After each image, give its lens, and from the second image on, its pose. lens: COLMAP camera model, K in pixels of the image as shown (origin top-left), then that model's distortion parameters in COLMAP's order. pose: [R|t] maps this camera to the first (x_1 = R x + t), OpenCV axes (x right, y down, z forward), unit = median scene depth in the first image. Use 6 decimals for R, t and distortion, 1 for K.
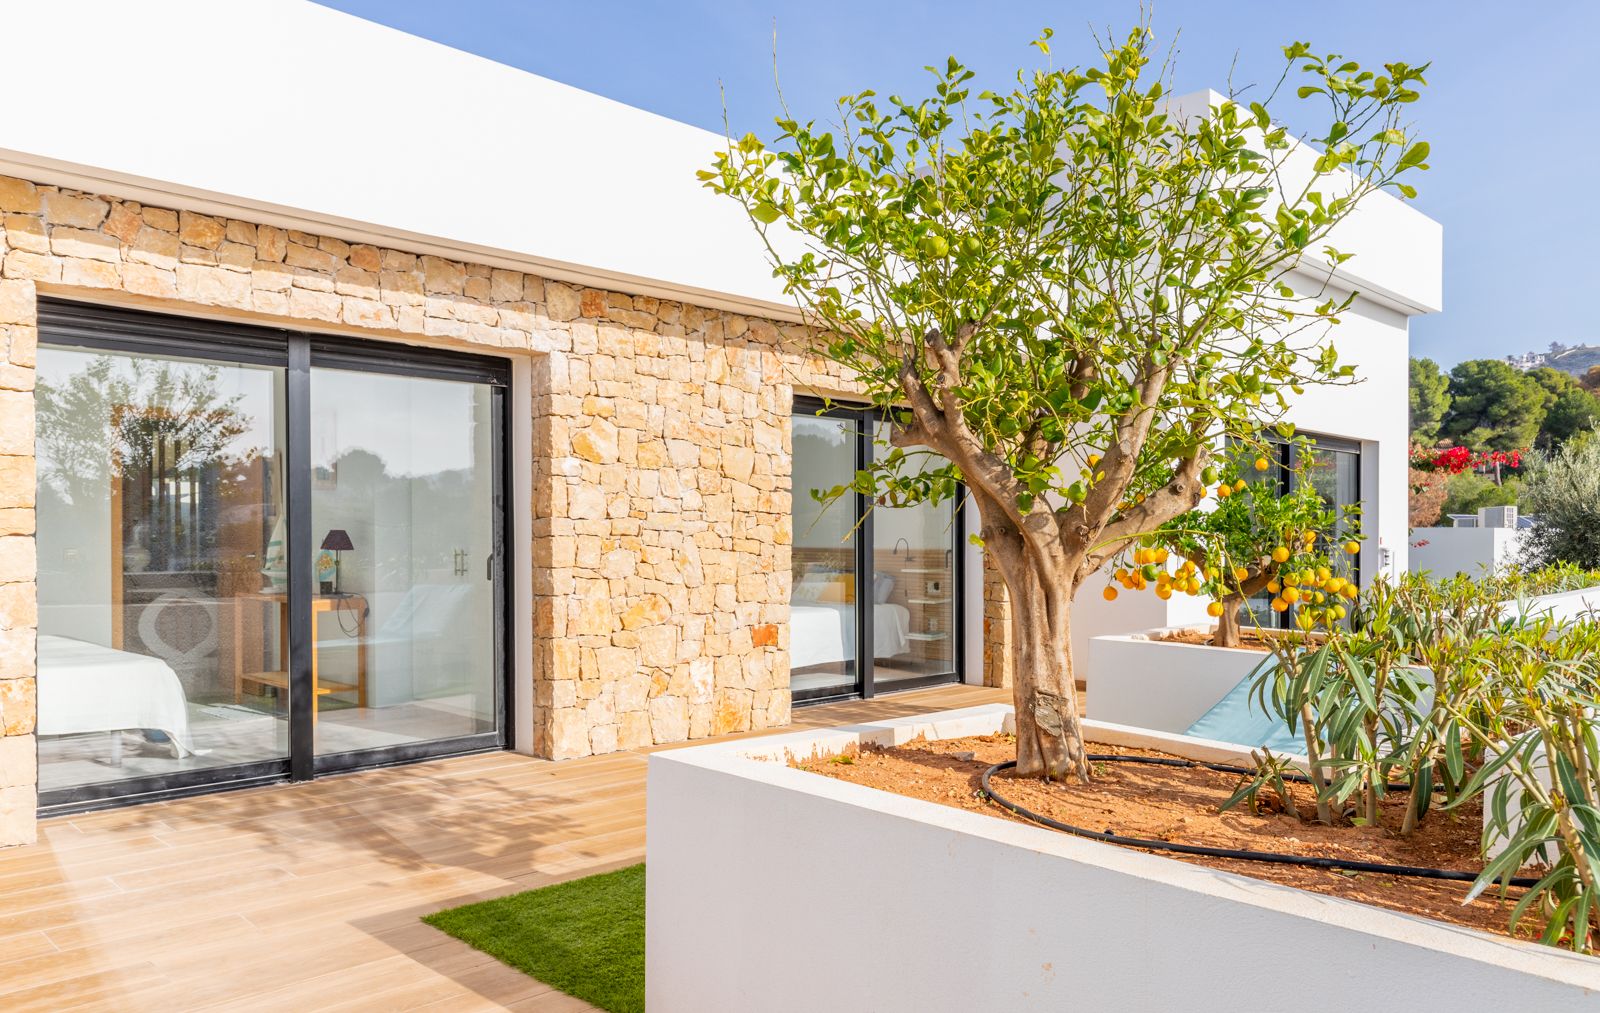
lens RADIAL K [[1156.9, 0, 800.0], [0, 1156.9, 506.5], [0, 0, 1]] dist [0.002494, 0.001012]
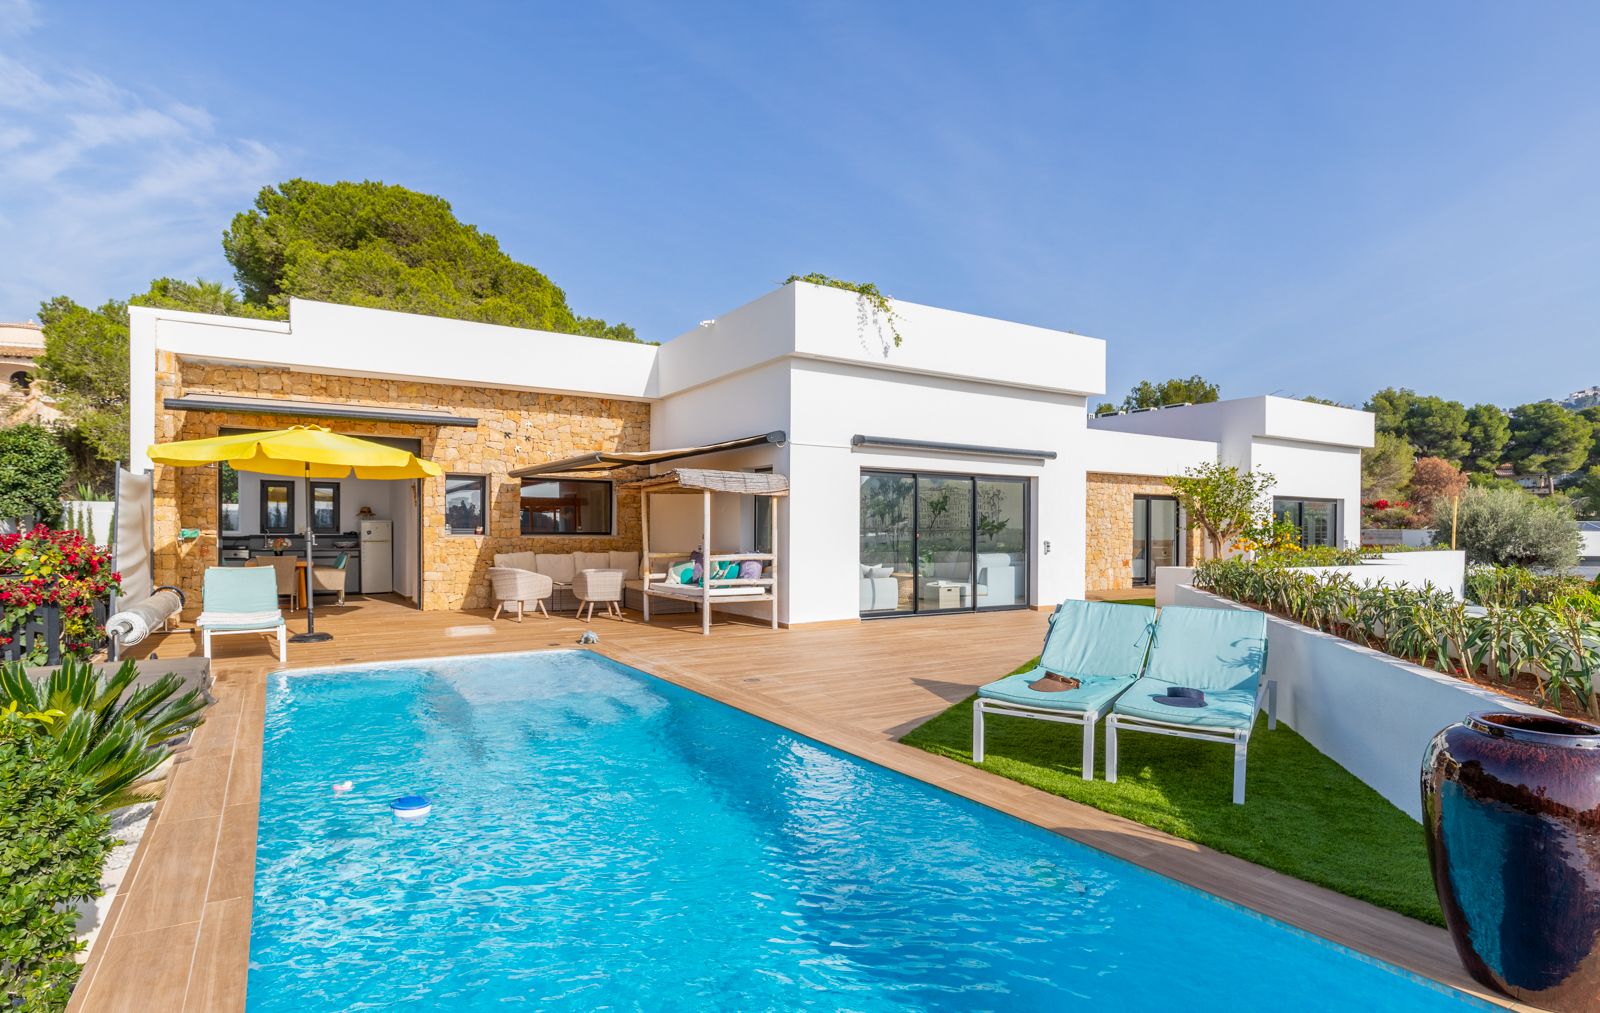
lens RADIAL K [[827.6, 0, 803.3], [0, 827.6, 533.1], [0, 0, 1]] dist [0.000308, -0.000353]
pose [[0.976126, -0.001301, -0.217199, -0.031288], [0.006128, 0.999749, 0.021549, -0.002999], [0.217117, -0.022366, 0.975889, -0.119675]]
